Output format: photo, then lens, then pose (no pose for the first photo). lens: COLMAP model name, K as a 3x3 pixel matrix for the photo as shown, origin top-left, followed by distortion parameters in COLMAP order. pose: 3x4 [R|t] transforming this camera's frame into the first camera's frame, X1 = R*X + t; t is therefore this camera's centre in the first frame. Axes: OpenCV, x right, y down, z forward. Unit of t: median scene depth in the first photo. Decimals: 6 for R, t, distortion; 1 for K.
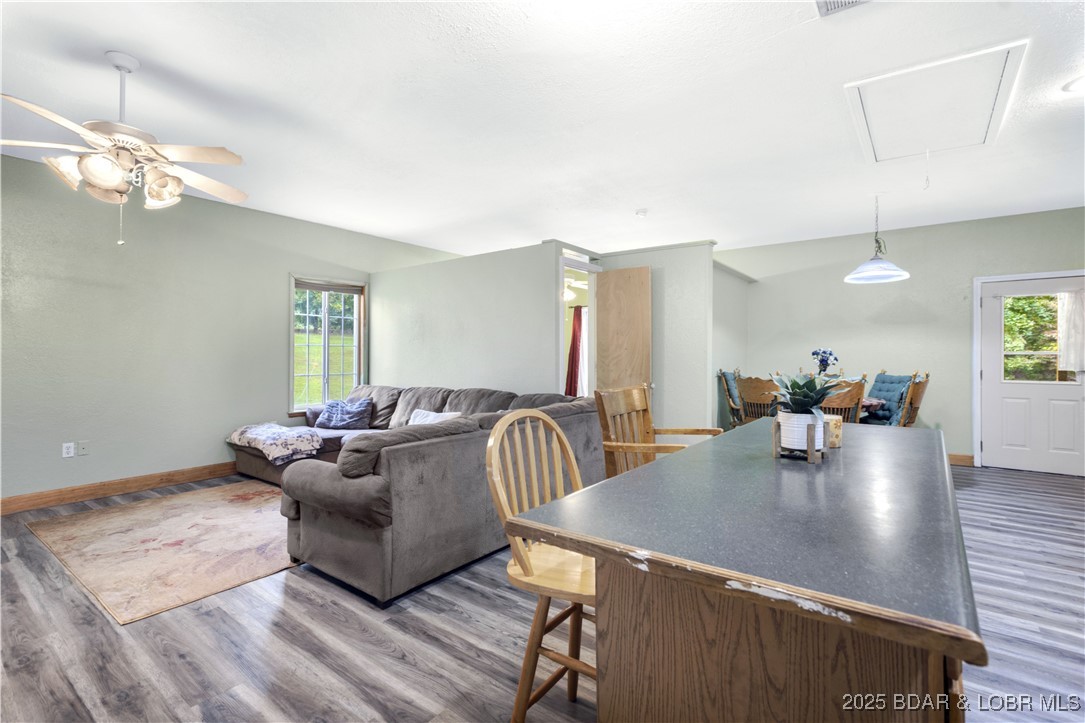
lens RADIAL K [[501.7, 0, 534.1], [0, 501.7, 356.4], [0, 0, 1]] dist [0.005513, 0.000467]
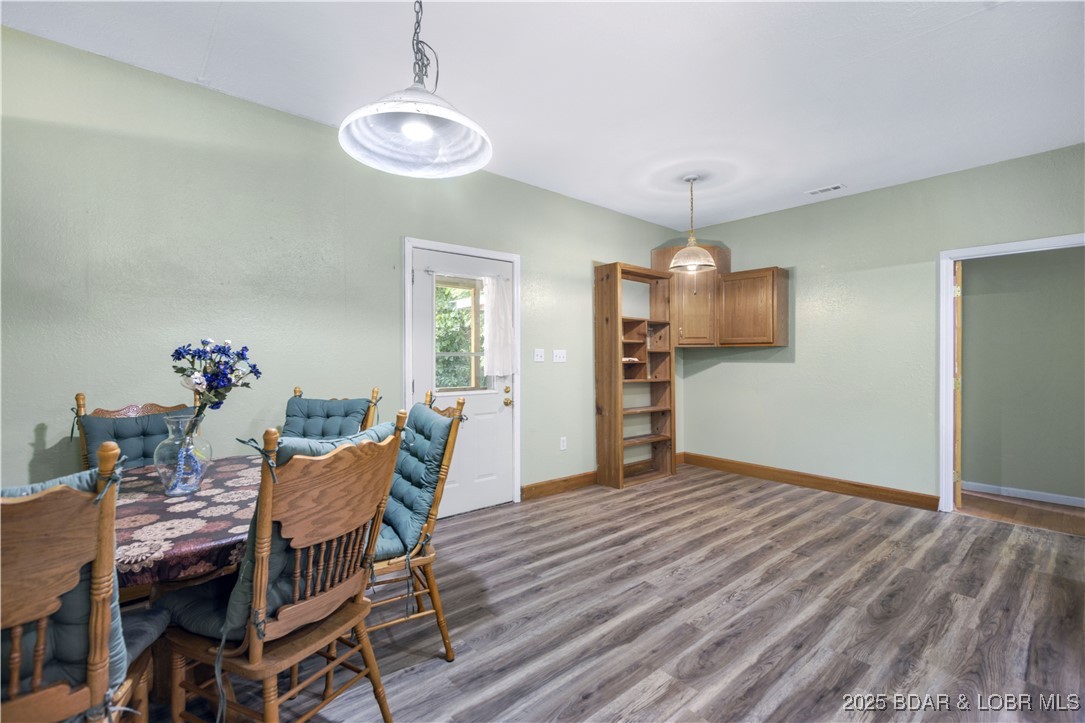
lens RADIAL K [[501.7, 0, 544.4], [0, 501.7, 359.3], [0, 0, 1]] dist [0.005513, 0.000467]
pose [[0.156466, 0.001753, 0.987682, 0.703671], [0.012093, 0.999920, -0.003691, 0.004516], [-0.987609, 0.012521, 0.156432, 1.835137]]
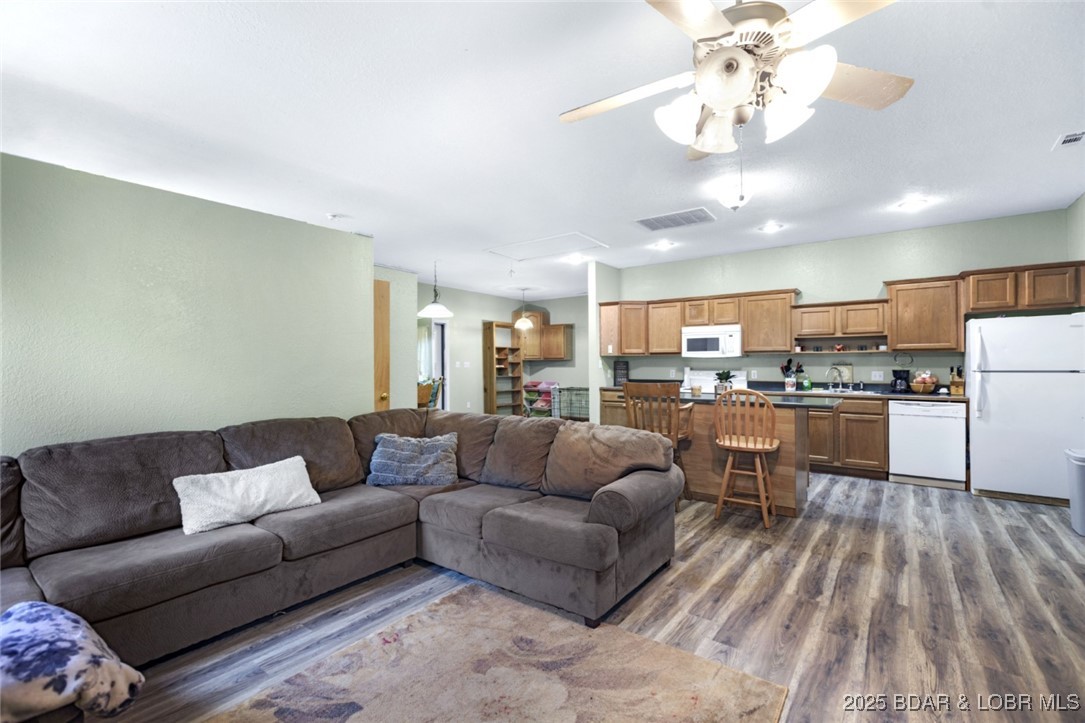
lens RADIAL K [[501.7, 0, 543.4], [0, 501.7, 363.7], [0, 0, 1]] dist [0.005513, 0.000467]
pose [[-0.041307, 0.003052, 0.999142, -1.813787], [0.011909, 0.999926, -0.002562, -0.004590], [-0.999076, 0.011793, -0.041341, 1.591832]]
